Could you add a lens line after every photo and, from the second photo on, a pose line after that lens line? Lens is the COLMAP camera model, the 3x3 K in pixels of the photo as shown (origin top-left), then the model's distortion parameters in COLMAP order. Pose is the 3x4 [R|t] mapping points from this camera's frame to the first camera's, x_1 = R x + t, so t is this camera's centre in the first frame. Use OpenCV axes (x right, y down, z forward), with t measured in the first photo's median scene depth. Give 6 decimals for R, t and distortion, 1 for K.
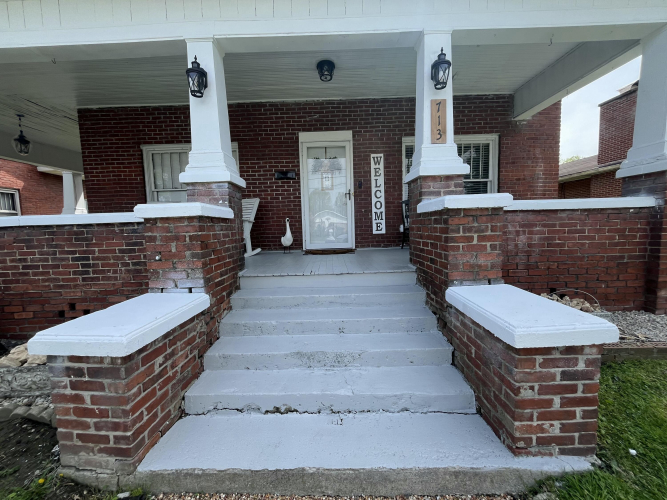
lens RADIAL K [[269.8, 0, 330.5], [0, 269.8, 254.2], [0, 0, 1]] dist [-0.003844, 0.000080]
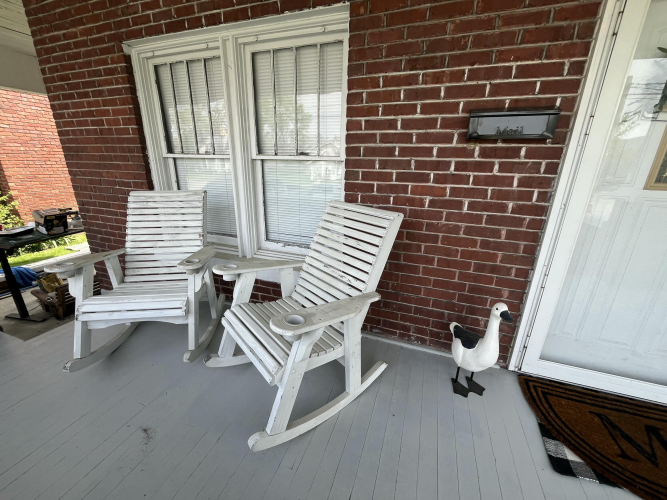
lens RADIAL K [[269.8, 0, 333.3], [0, 269.8, 249.4], [0, 0, 1]] dist [-0.003844, 0.000080]
pose [[0.935453, 0.156448, -0.316940, -0.224439], [-0.080005, 0.967155, 0.241269, -0.223126], [0.344276, -0.200339, 0.917245, 0.665880]]
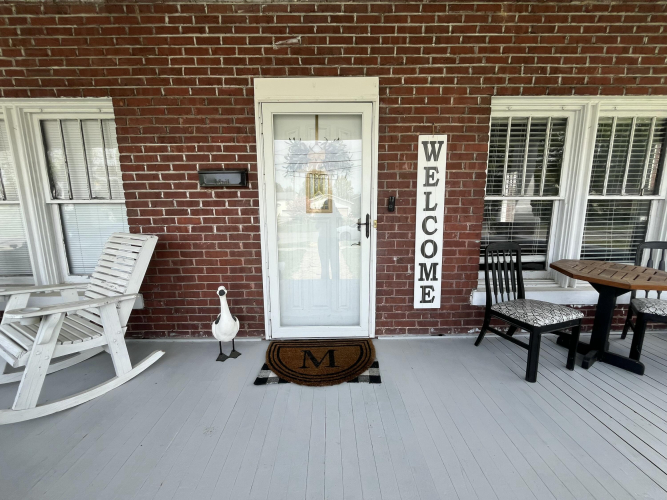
lens RADIAL K [[269.8, 0, 332.9], [0, 269.8, 249.6], [0, 0, 1]] dist [-0.003844, 0.000080]
pose [[0.999678, 0.023238, 0.010225, 0.008970], [-0.023897, 0.997267, 0.069915, -0.211486], [-0.008572, -0.070137, 0.997501, 0.548601]]
